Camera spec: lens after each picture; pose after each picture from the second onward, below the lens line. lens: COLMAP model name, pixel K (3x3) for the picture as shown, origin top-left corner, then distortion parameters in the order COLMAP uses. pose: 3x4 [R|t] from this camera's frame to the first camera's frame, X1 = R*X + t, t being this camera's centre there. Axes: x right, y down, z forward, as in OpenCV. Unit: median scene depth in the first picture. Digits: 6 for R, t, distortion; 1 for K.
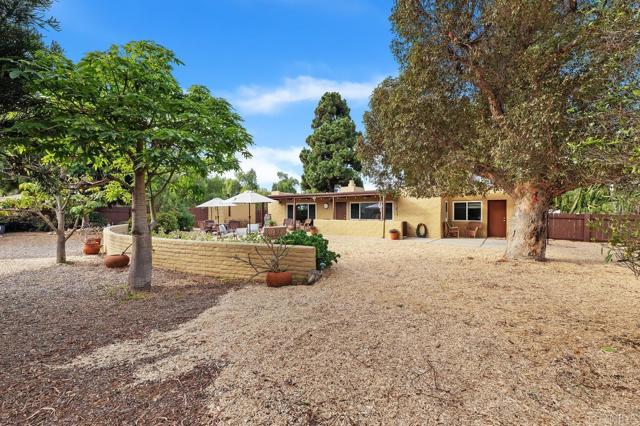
lens RADIAL K [[262.5, 0, 317.9], [0, 262.5, 213.1], [0, 0, 1]] dist [0.001711, 0.000275]
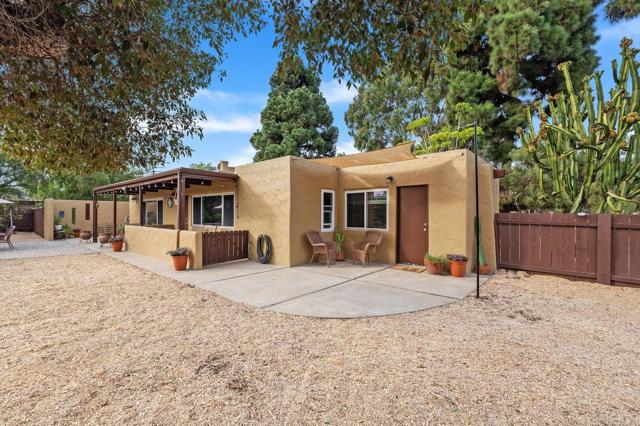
lens RADIAL K [[289.1, 0, 321.8], [0, 289.1, 213.0], [0, 0, 1]] dist [-0.001533, -0.000399]
pose [[0.998122, -0.003251, -0.061170, 0.537789], [0.003007, 0.999987, -0.004069, 0.000936], [0.061182, 0.003877, 0.998119, 0.461959]]
